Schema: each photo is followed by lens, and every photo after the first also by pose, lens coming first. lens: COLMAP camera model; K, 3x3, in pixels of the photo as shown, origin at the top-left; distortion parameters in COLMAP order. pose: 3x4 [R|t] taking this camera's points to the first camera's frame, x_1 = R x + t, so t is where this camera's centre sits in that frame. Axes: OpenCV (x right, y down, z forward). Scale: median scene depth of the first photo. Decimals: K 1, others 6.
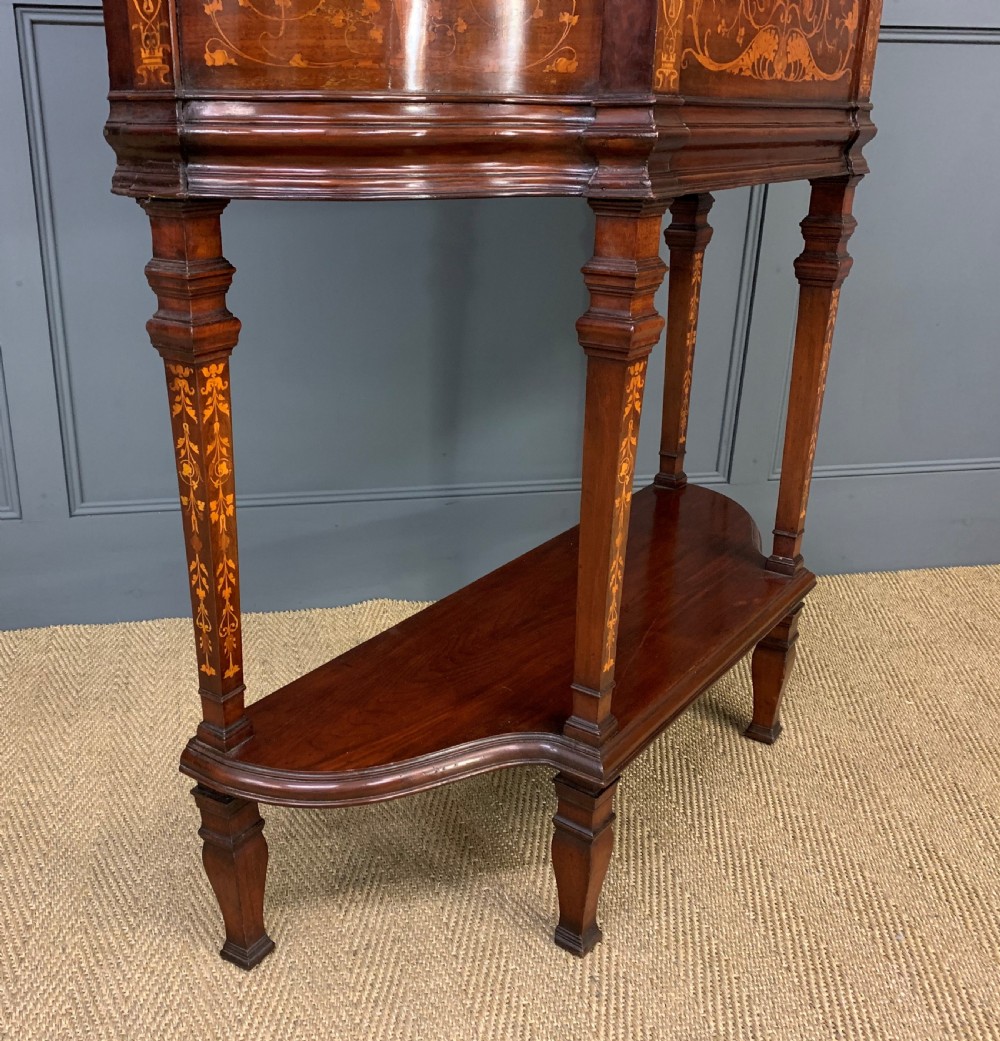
lens RADIAL K [[1080.9, 0, 408.1], [0, 1080.9, 527.2], [0, 0, 1]] dist [0.082075, -0.195001]
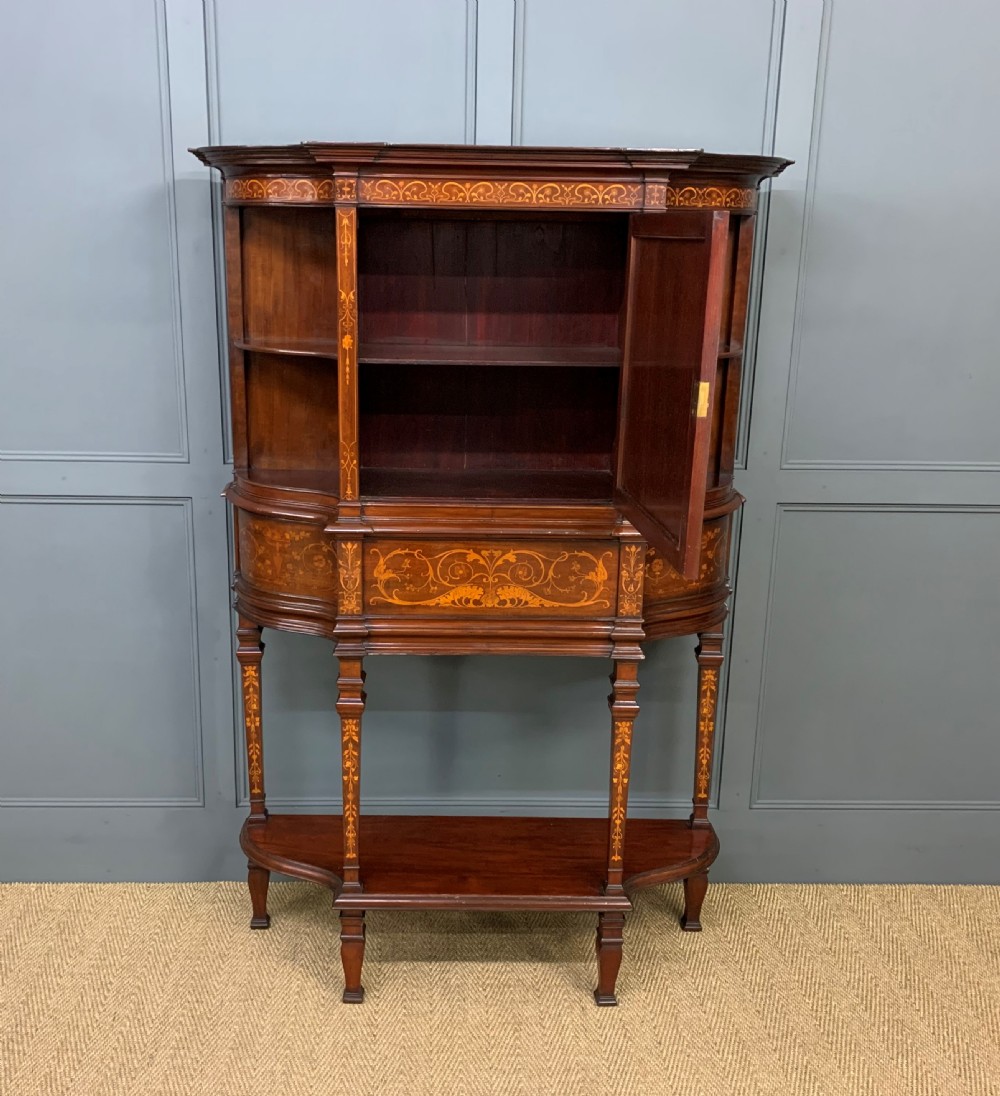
lens RADIAL K [[1201.2, 0, 459.1], [0, 1201.2, 548.4], [0, 0, 1]] dist [0.227068, -0.751817]
pose [[0.623631, 0.216170, -0.751236, 2.009848], [-0.291316, 0.956048, 0.033273, -0.594704], [0.725410, 0.198097, 0.659195, -0.524392]]
